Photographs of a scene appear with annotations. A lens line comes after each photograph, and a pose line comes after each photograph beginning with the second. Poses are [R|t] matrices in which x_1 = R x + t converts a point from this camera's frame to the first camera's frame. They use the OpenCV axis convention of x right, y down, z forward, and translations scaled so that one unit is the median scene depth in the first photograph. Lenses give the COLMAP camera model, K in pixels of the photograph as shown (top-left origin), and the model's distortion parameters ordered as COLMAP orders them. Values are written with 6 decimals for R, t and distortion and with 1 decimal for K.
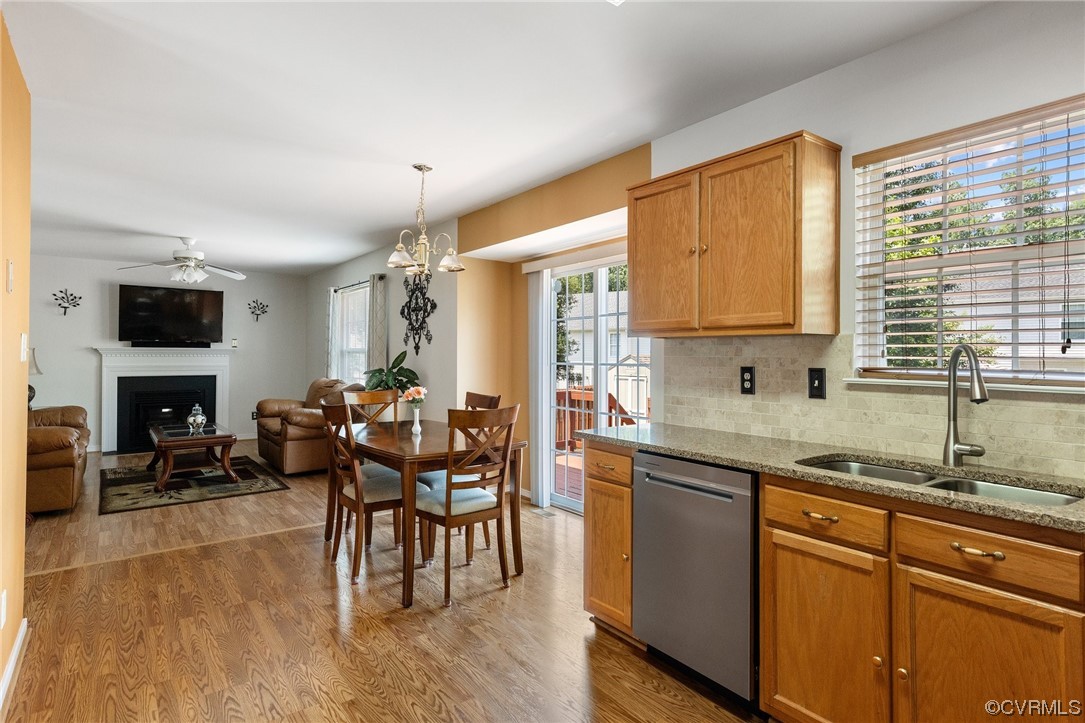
lens RADIAL K [[663.5, 0, 440.1], [0, 663.5, 345.0], [0, 0, 1]] dist [0.068168, 0.000321]
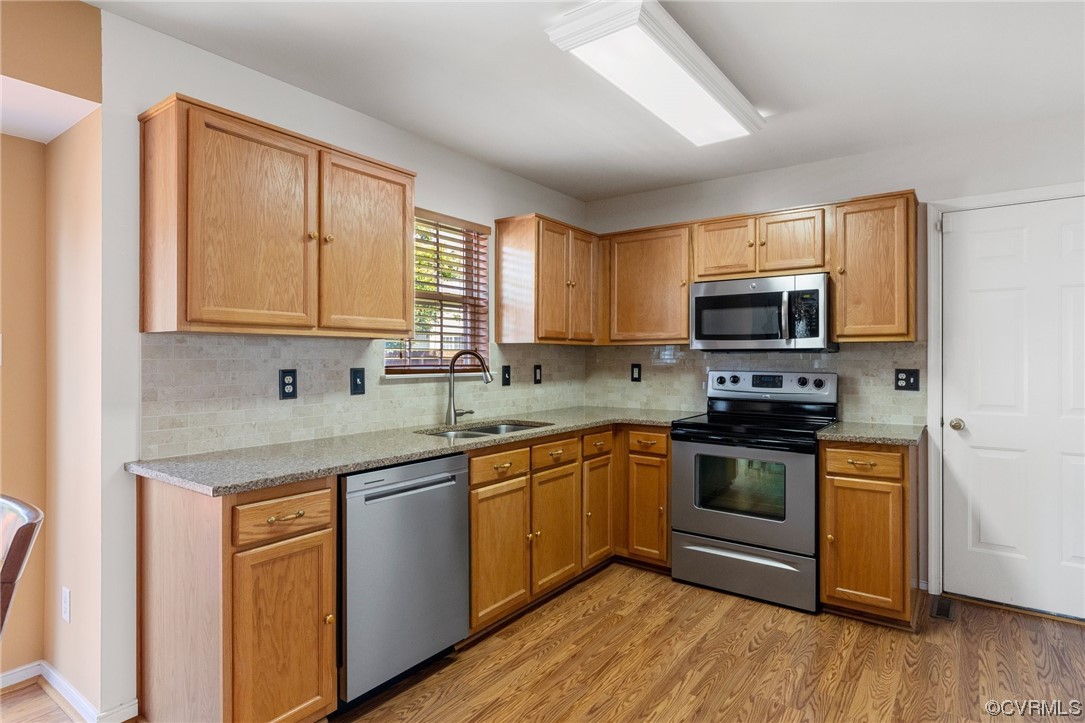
lens RADIAL K [[595.6, 0, 570.4], [0, 595.6, 355.0], [0, 0, 1]] dist [-0.012146, 0.003831]
pose [[-0.503123, 0.007991, 0.864178, -0.457135], [-0.006644, 0.999892, -0.013114, 0.021140], [-0.864189, -0.012340, -0.503015, 1.112346]]
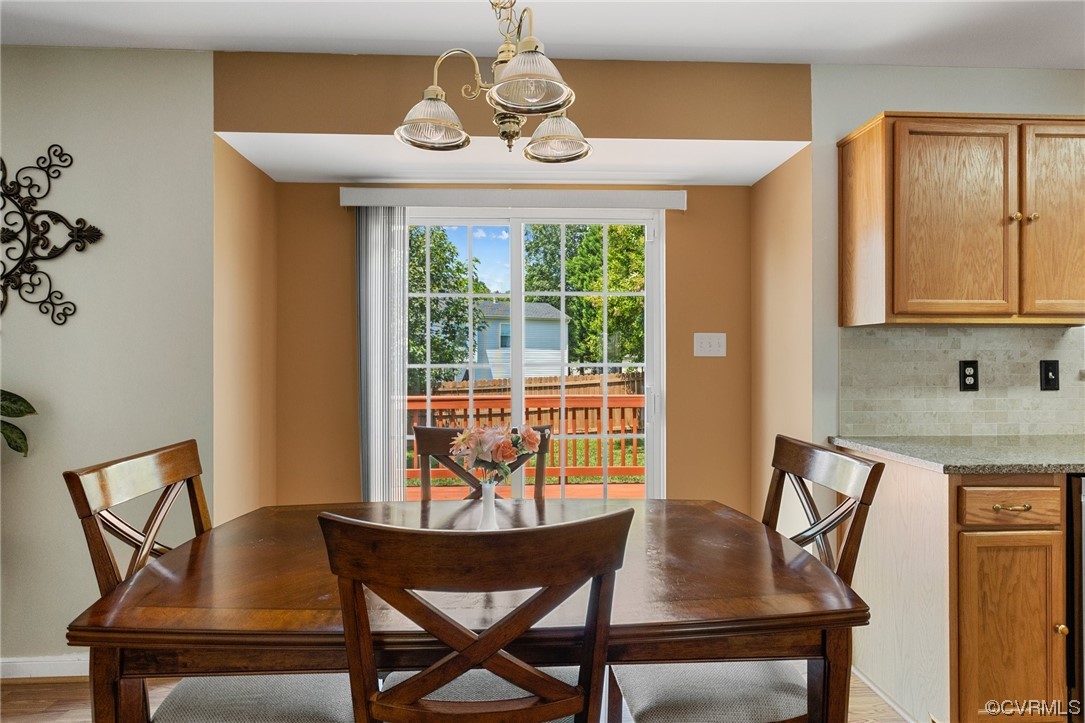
lens RADIAL K [[595.6, 0, 509.8], [0, 595.6, 357.7], [0, 0, 1]] dist [-0.012146, 0.003831]
pose [[0.404138, 0.009506, 0.914648, -0.532388], [-0.011528, 0.999920, -0.005298, 0.040971], [-0.914625, -0.008403, 0.404216, 1.283653]]
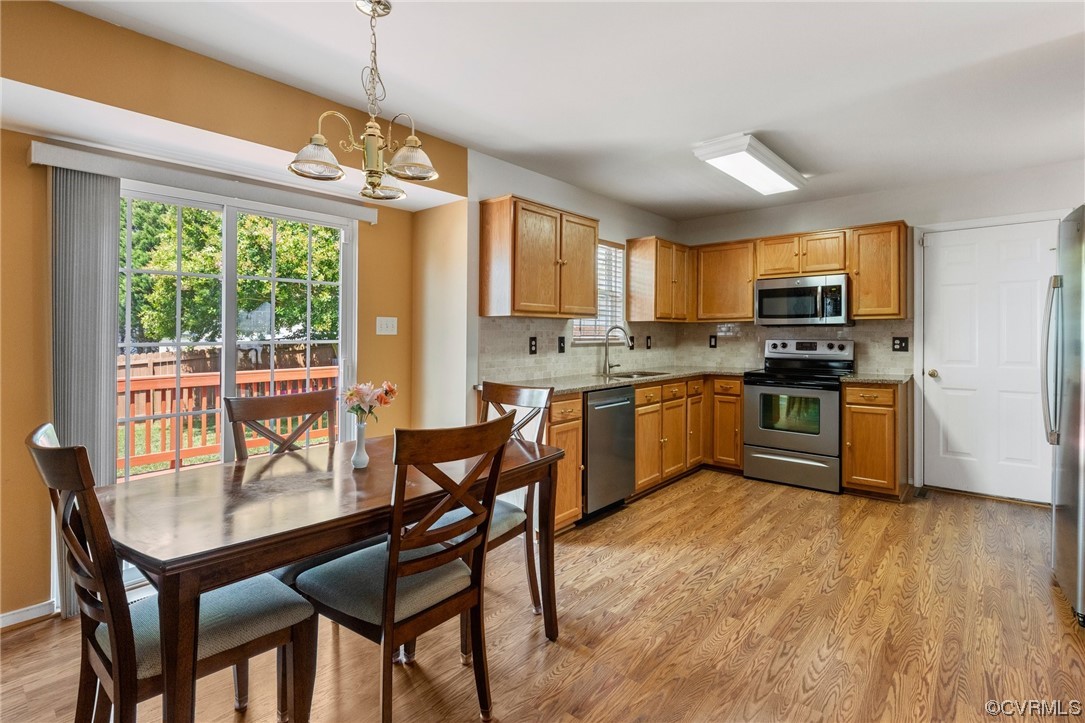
lens RADIAL K [[572.3, 0, 595.5], [0, 572.3, 342.2], [0, 0, 1]] dist [-0.016356, 0.001133]
pose [[-0.493387, -0.003356, 0.869803, -0.819897], [-0.001959, 0.999994, 0.002747, 0.042101], [-0.869808, -0.000348, -0.493391, 1.591274]]
